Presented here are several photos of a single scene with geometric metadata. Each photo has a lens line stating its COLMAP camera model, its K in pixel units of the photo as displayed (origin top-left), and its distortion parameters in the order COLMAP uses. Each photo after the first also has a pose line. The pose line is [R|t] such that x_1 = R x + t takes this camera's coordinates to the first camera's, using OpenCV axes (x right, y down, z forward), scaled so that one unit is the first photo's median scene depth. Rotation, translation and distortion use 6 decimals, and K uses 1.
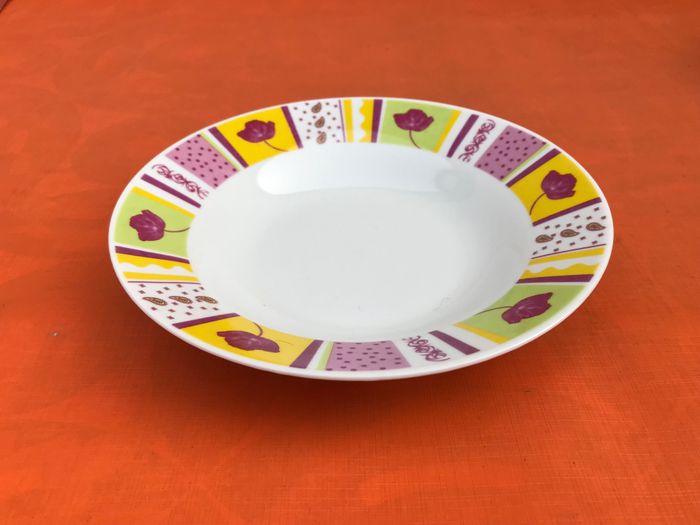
lens RADIAL K [[565.9, 0, 344.7], [0, 565.9, 263.7], [0, 0, 1]] dist [0.006556, -0.001145]
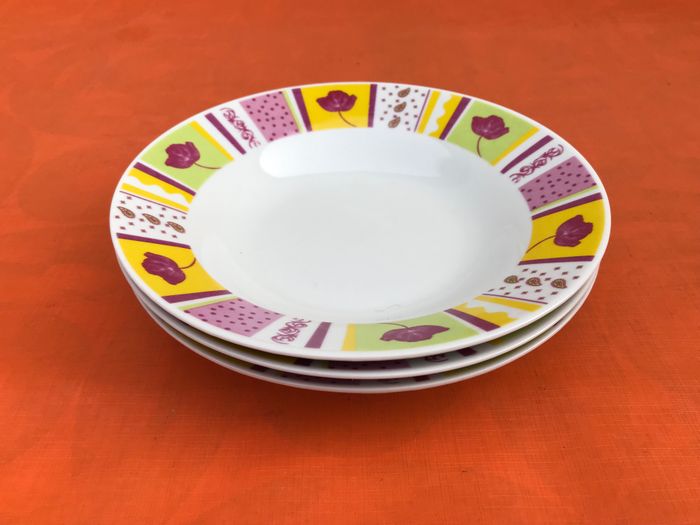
lens RADIAL K [[565.9, 0, 344.7], [0, 565.9, 263.7], [0, 0, 1]] dist [0.006556, -0.001145]
pose [[0.877028, 0.321641, -0.356888, 0.363632], [-0.311268, 0.946250, 0.087875, -0.054398], [0.365969, 0.034019, 0.930005, 0.058198]]
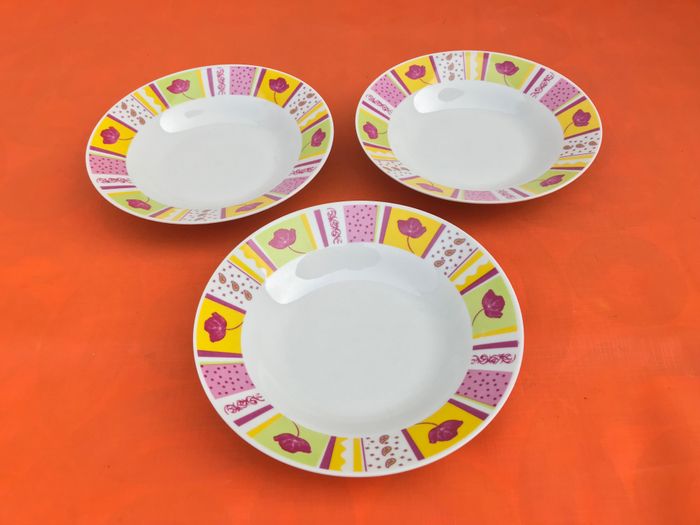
lens RADIAL K [[565.9, 0, 344.7], [0, 565.9, 263.7], [0, 0, 1]] dist [0.006556, -0.001145]
pose [[0.994267, 0.069703, -0.081086, -0.213026], [-0.048960, 0.970934, 0.234286, -0.064598], [0.095060, -0.228973, 0.968780, -0.971518]]
